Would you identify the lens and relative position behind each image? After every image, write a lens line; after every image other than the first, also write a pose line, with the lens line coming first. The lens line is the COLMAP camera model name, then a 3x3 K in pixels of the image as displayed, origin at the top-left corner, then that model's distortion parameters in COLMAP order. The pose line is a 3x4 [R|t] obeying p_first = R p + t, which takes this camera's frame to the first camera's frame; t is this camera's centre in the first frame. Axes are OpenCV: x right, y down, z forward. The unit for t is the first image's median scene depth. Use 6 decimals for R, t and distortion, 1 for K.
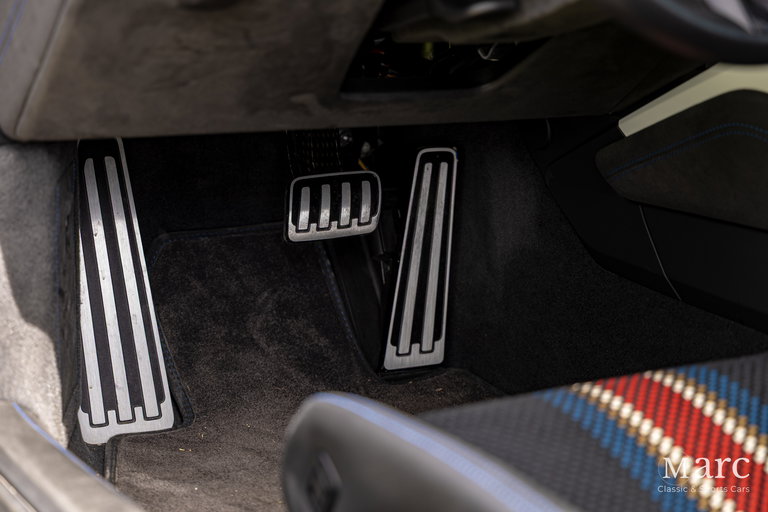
lens RADIAL K [[1606.5, 0, 382.8], [0, 1606.5, 255.9], [0, 0, 1]] dist [0.063885, 0.000000]
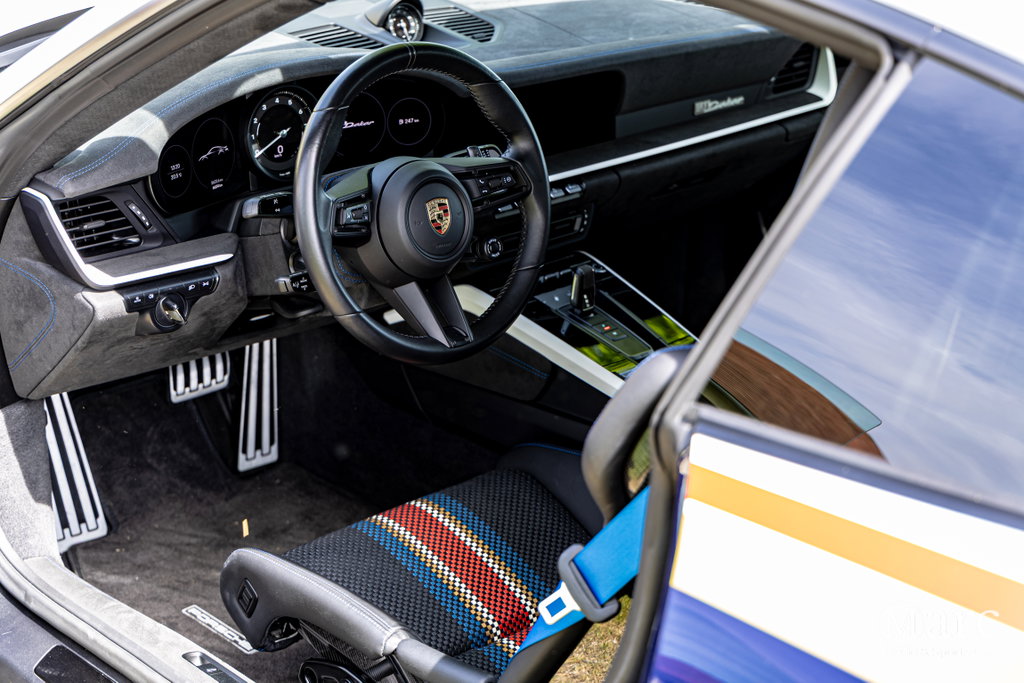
lens RADIAL K [[1914.3, 0, 512.8], [0, 1914.3, 340.9], [0, 0, 1]] dist [0.031559, 0.000000]
pose [[0.975148, -0.095601, 0.199869, -0.099541], [0.070263, 0.988990, 0.130241, -0.273761], [-0.210119, -0.112961, 0.971128, -0.786647]]
